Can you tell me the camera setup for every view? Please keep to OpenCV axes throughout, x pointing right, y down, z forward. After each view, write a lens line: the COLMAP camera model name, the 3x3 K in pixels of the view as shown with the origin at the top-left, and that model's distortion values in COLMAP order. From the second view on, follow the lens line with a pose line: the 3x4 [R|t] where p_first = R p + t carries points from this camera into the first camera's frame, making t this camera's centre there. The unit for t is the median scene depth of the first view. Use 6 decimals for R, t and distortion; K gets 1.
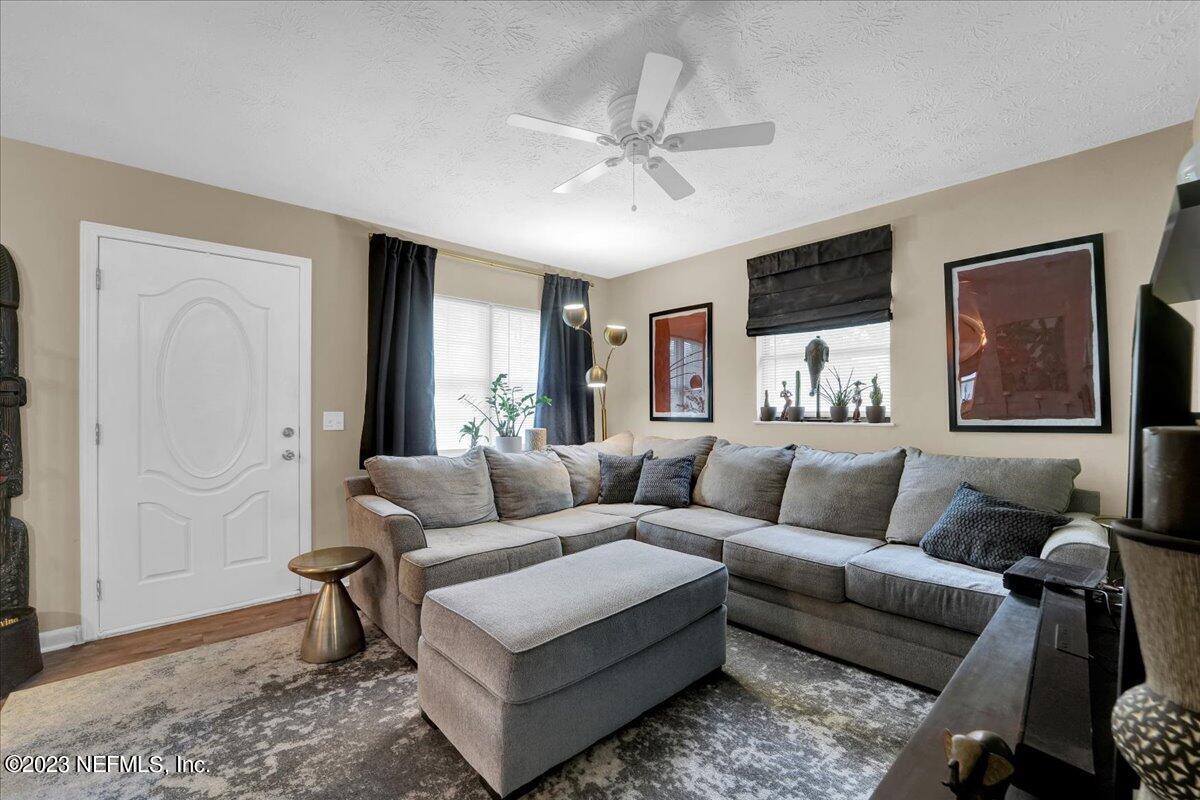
lens RADIAL K [[489.4, 0, 602.6], [0, 489.4, 413.9], [0, 0, 1]] dist [-0.000839, -0.000027]
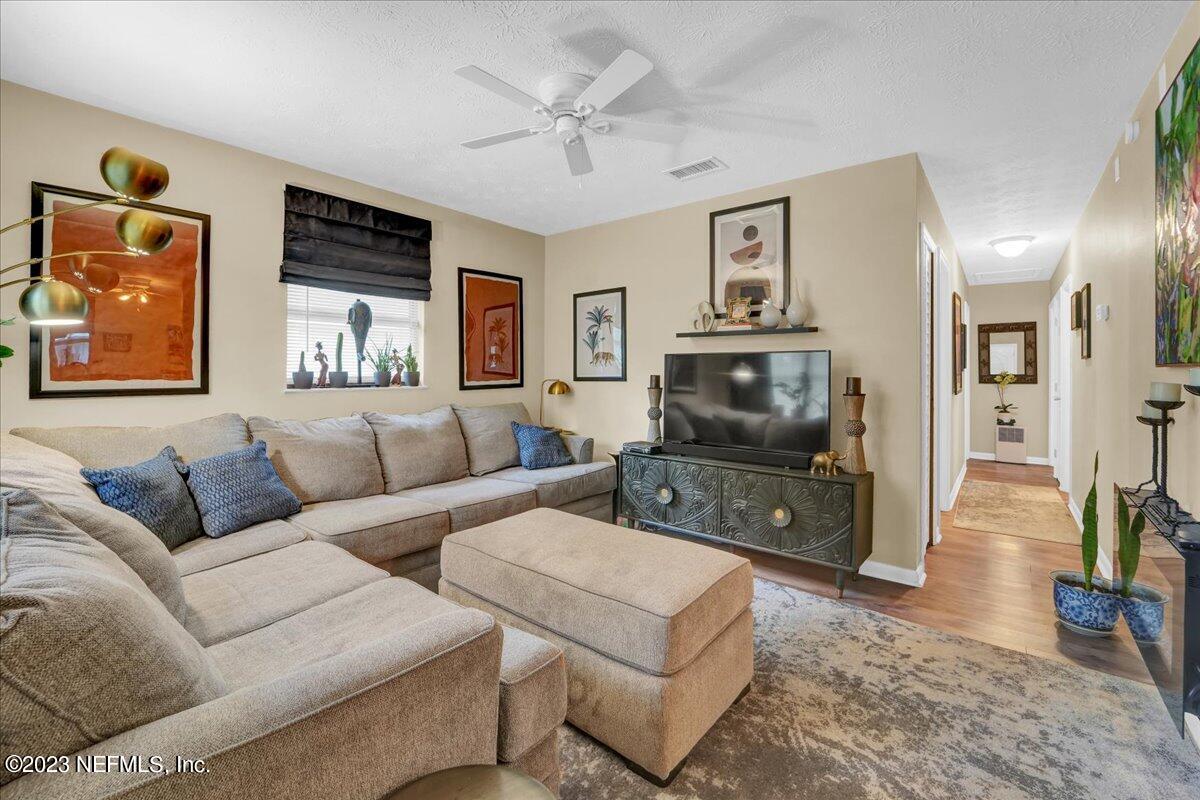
lens RADIAL K [[516.0, 0, 602.3], [0, 516.0, 373.9], [0, 0, 1]] dist [-0.000352, -0.000266]
pose [[-0.133647, -0.004678, 0.991018, -0.641278], [0.006926, 0.999960, 0.005654, -0.013102], [-0.991005, 0.007620, -0.133609, 0.658703]]
